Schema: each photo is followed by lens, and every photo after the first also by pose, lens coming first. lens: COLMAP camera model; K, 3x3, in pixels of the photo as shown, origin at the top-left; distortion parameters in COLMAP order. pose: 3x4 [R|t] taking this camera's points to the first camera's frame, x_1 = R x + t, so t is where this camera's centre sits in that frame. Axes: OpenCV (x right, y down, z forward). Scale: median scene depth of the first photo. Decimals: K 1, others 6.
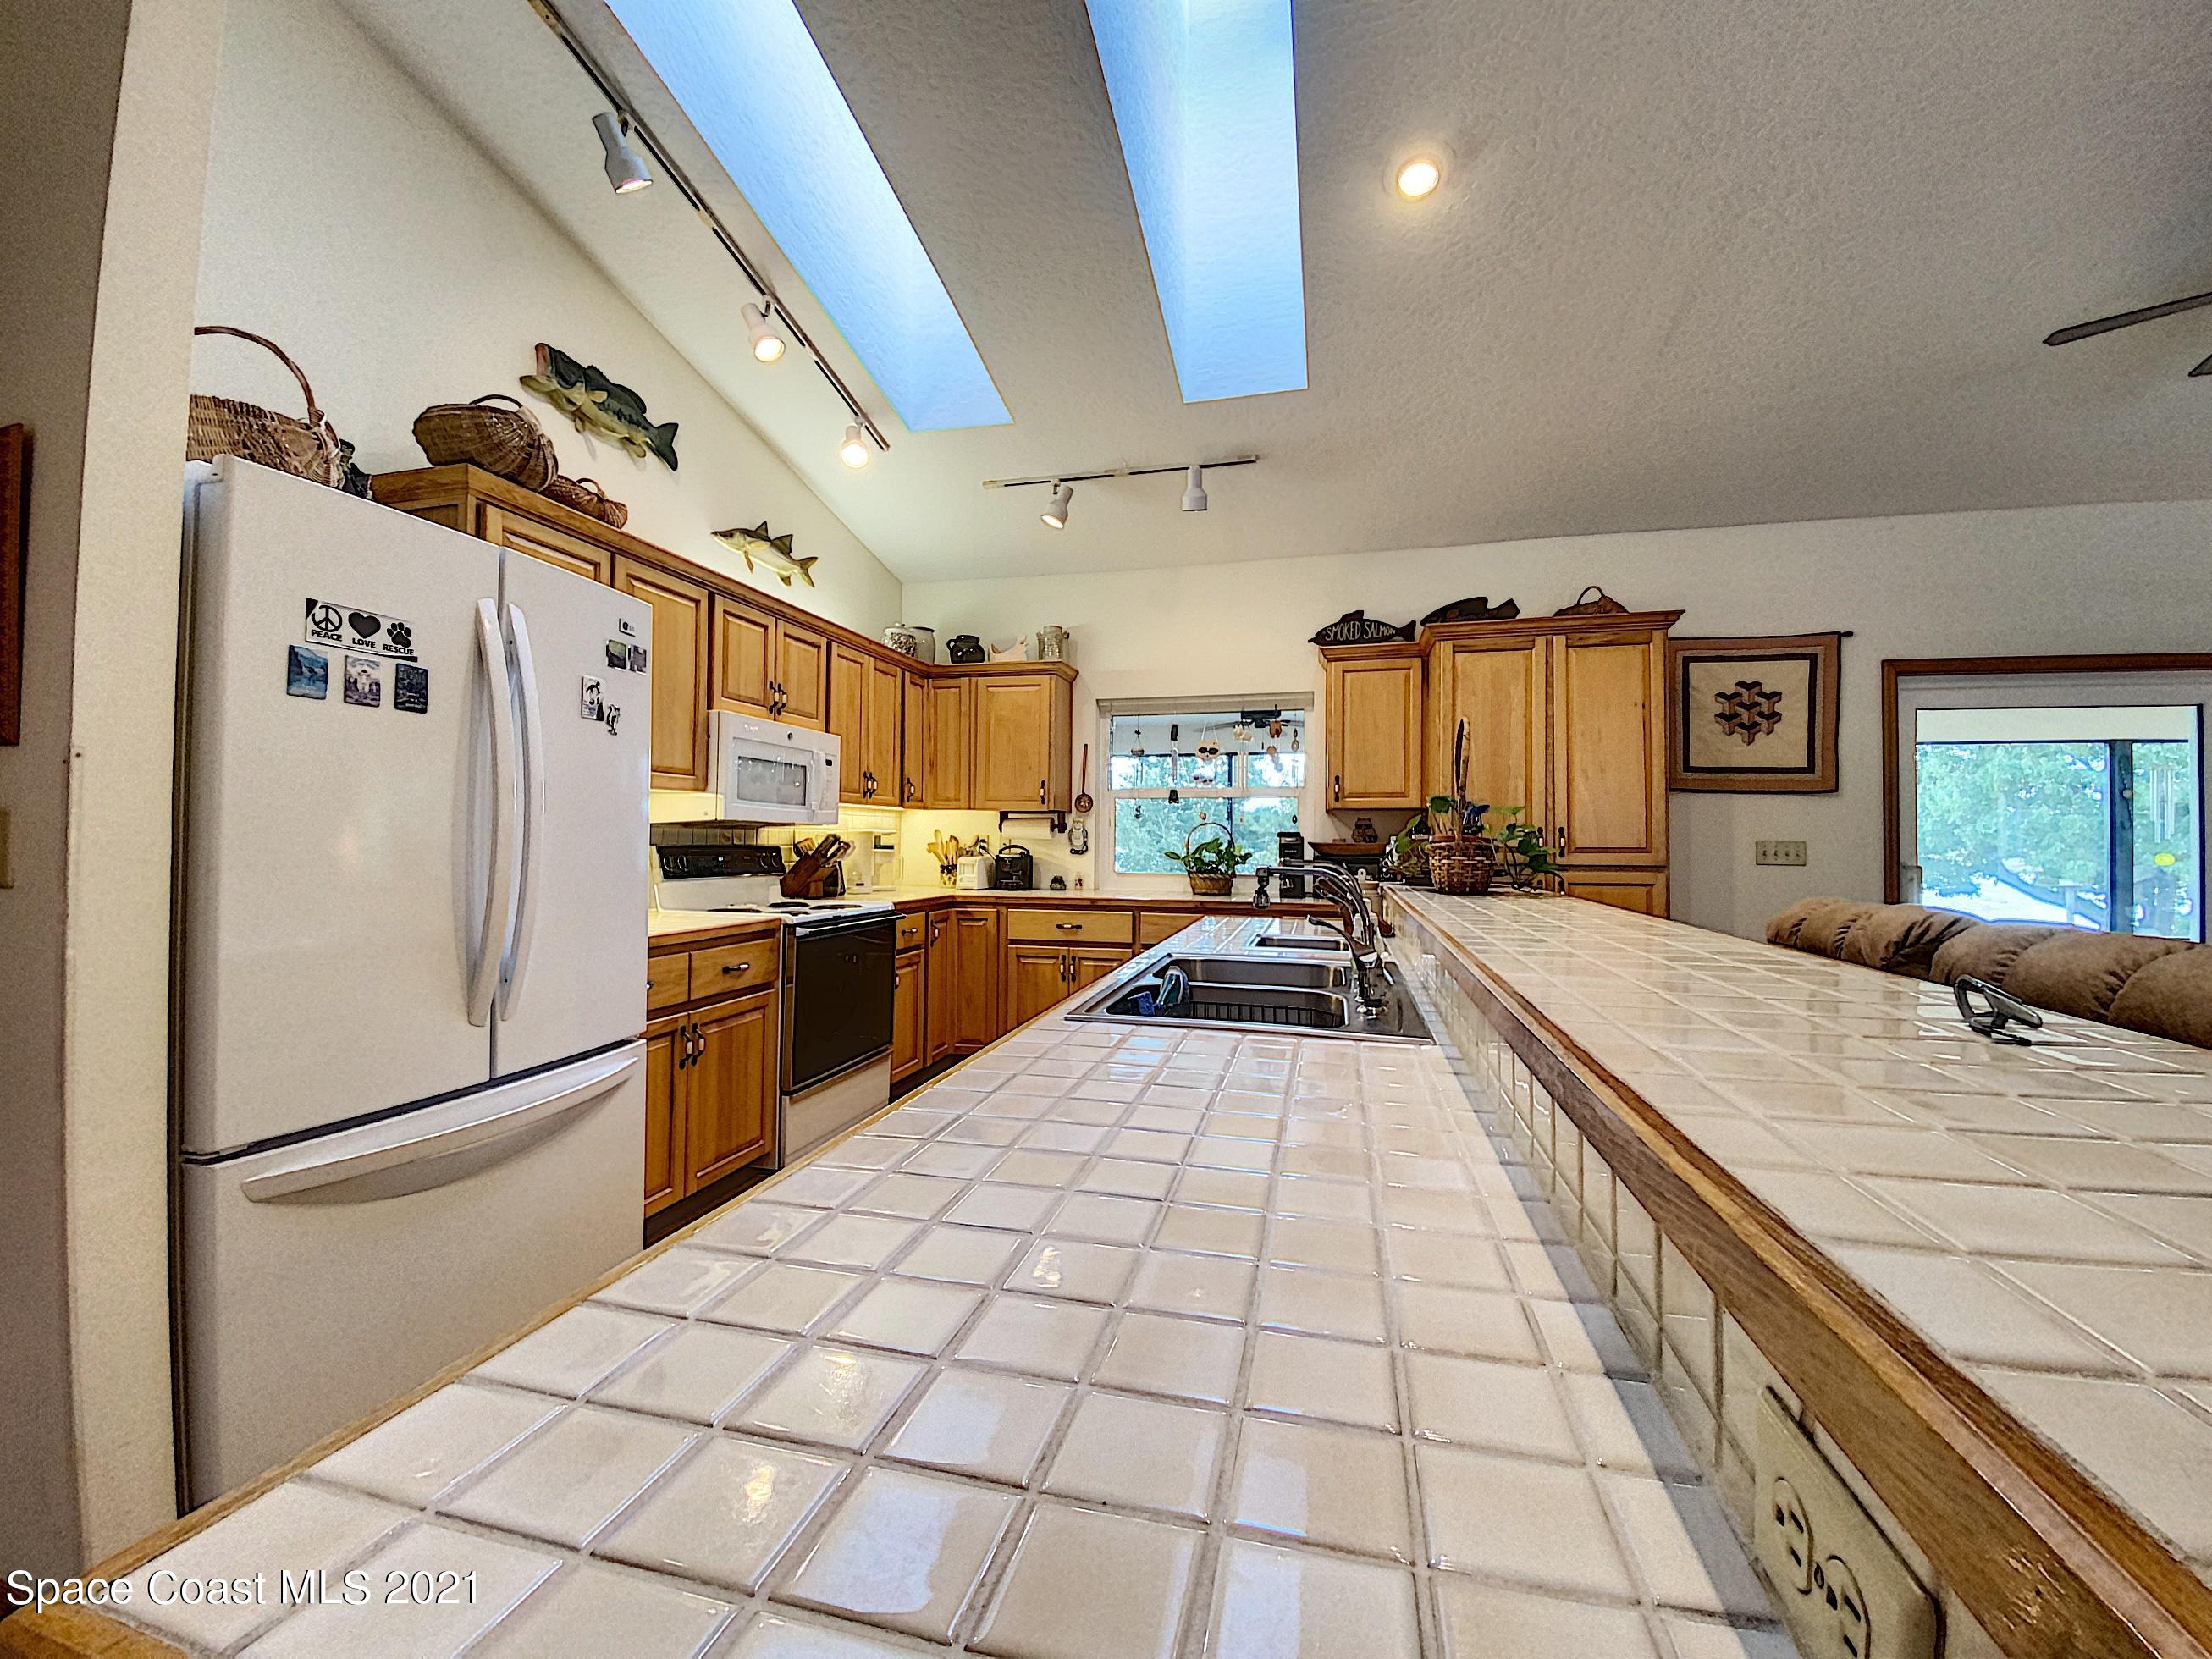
lens RADIAL K [[896.1, 0, 1101.0], [0, 896.1, 828.7], [0, 0, 1]] dist [-0.008641, -0.005367]
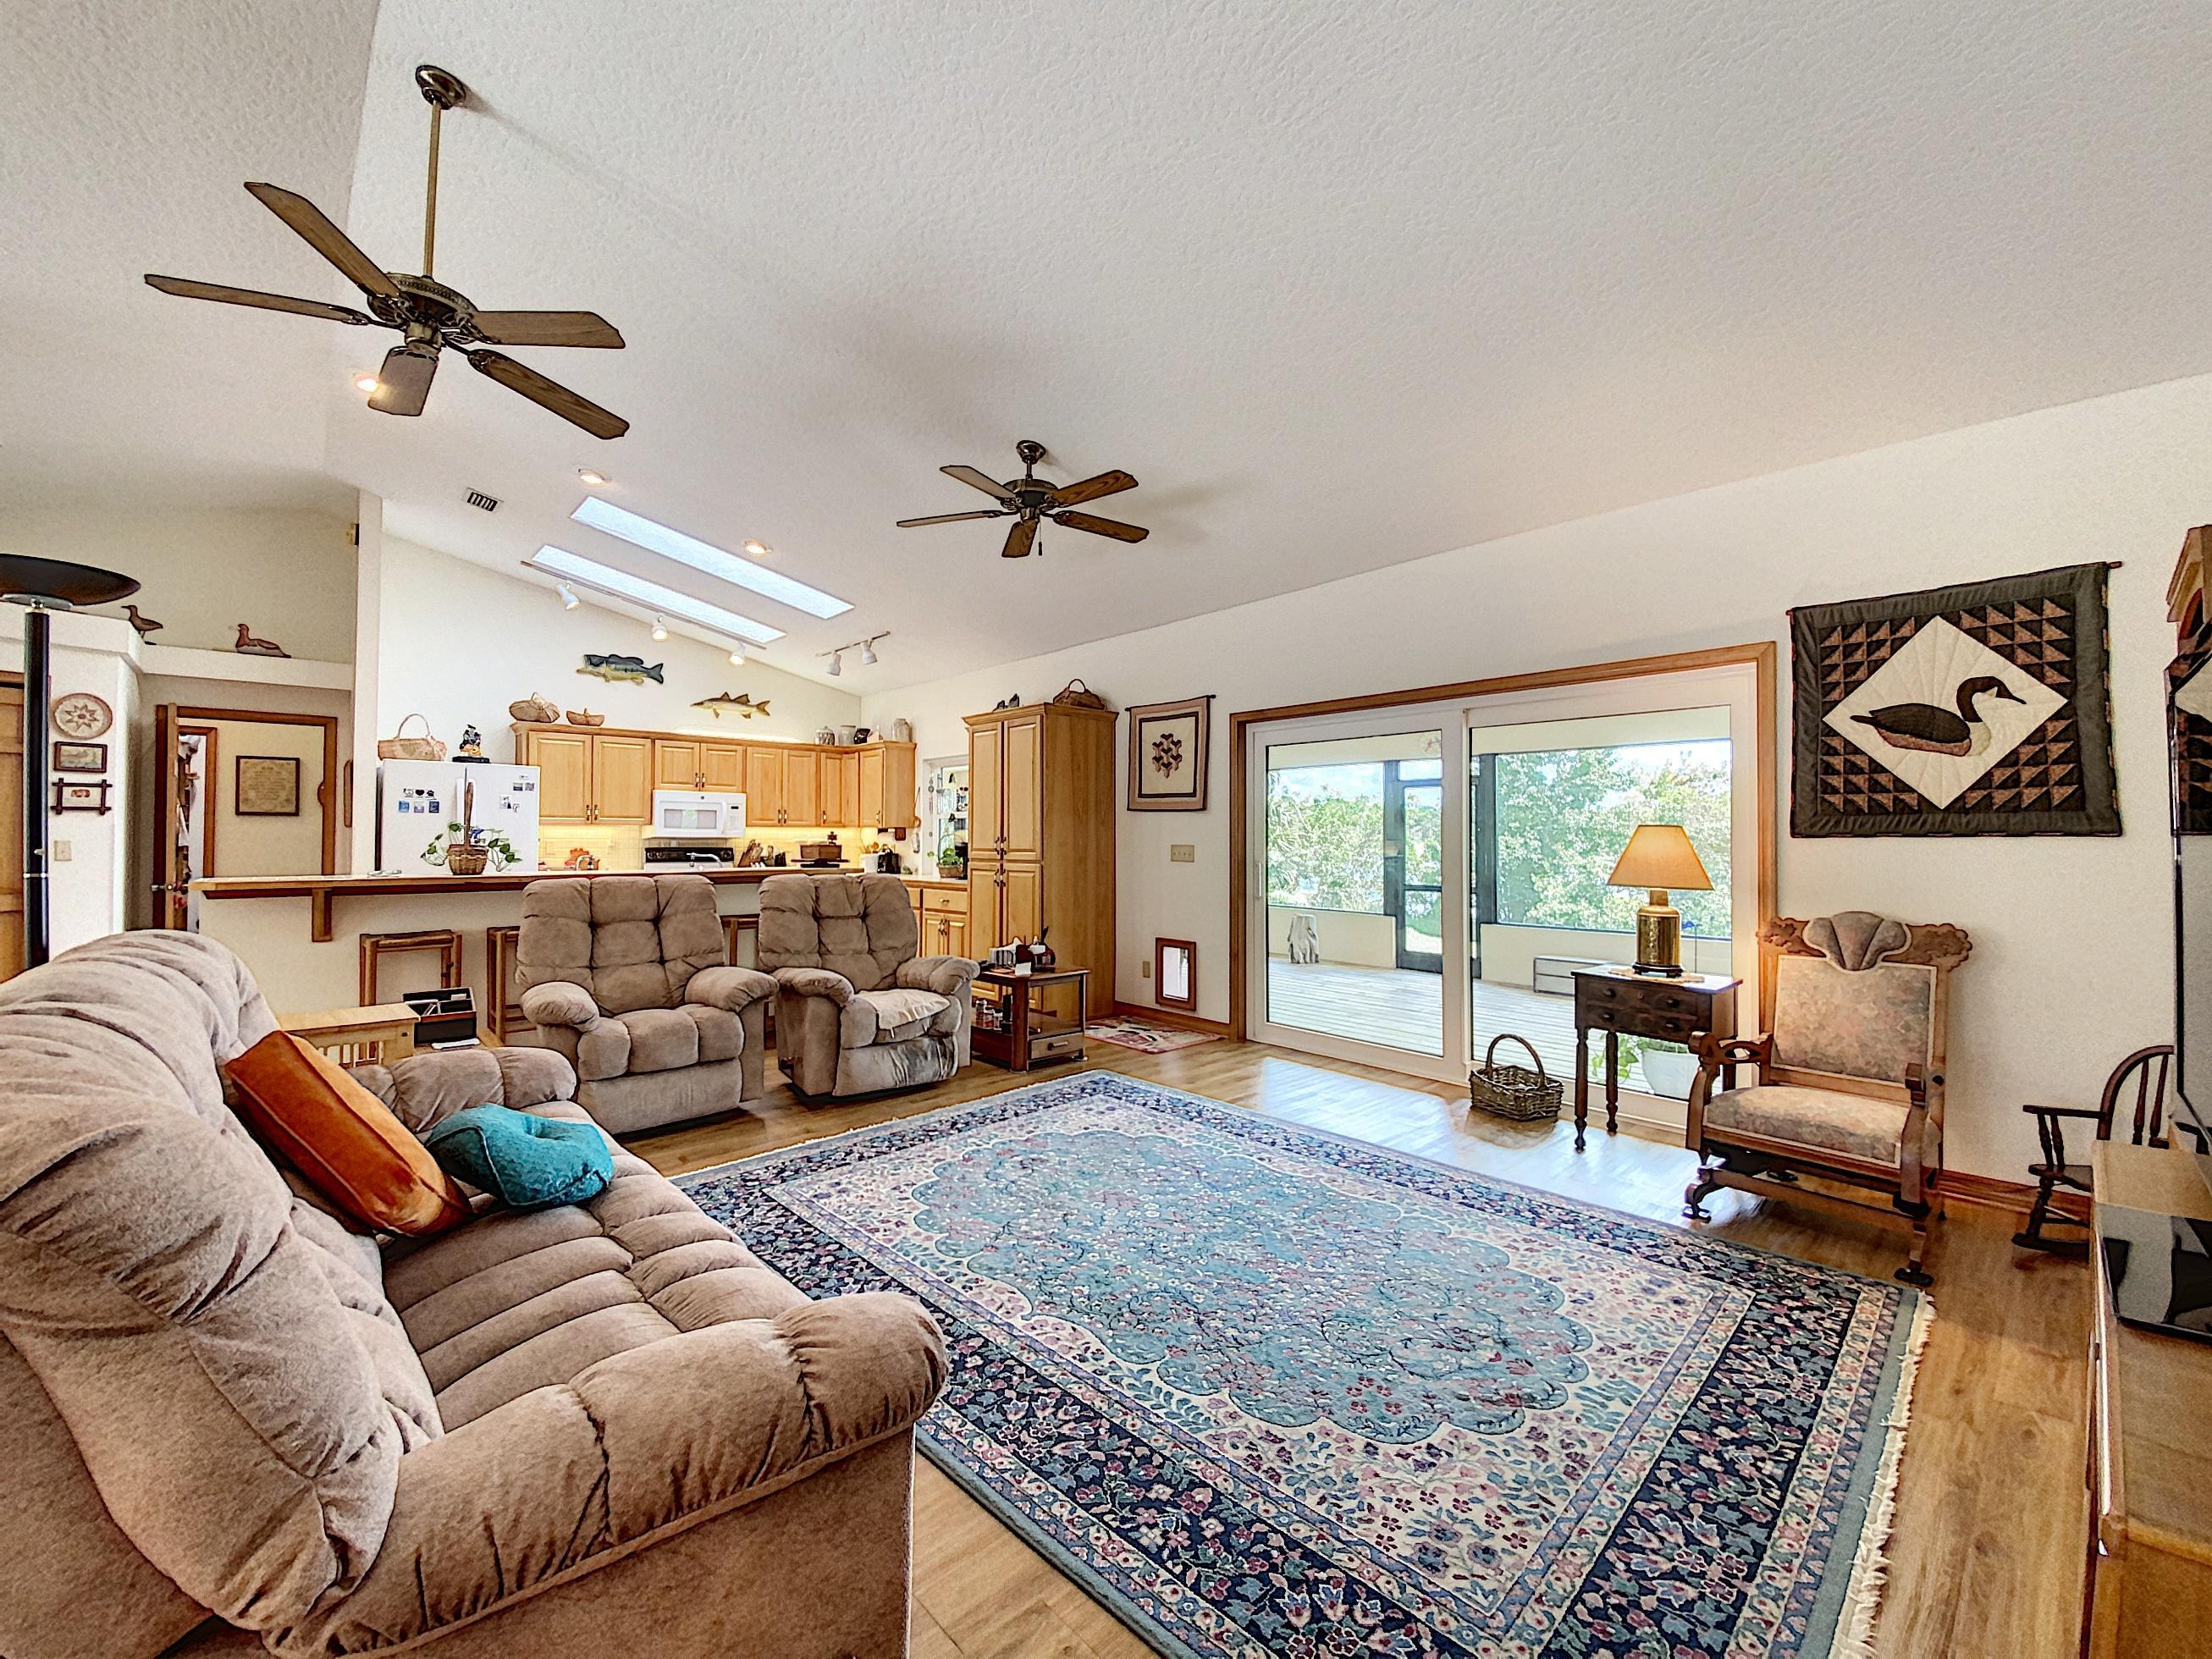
lens RADIAL K [[896.1, 0, 1143.3], [0, 896.1, 819.0], [0, 0, 1]] dist [-0.008641, -0.005367]
pose [[0.847832, -0.014466, -0.530068, 1.491907], [0.009207, 0.999879, -0.012562, -0.010289], [0.530185, 0.005771, 0.847862, -0.247897]]
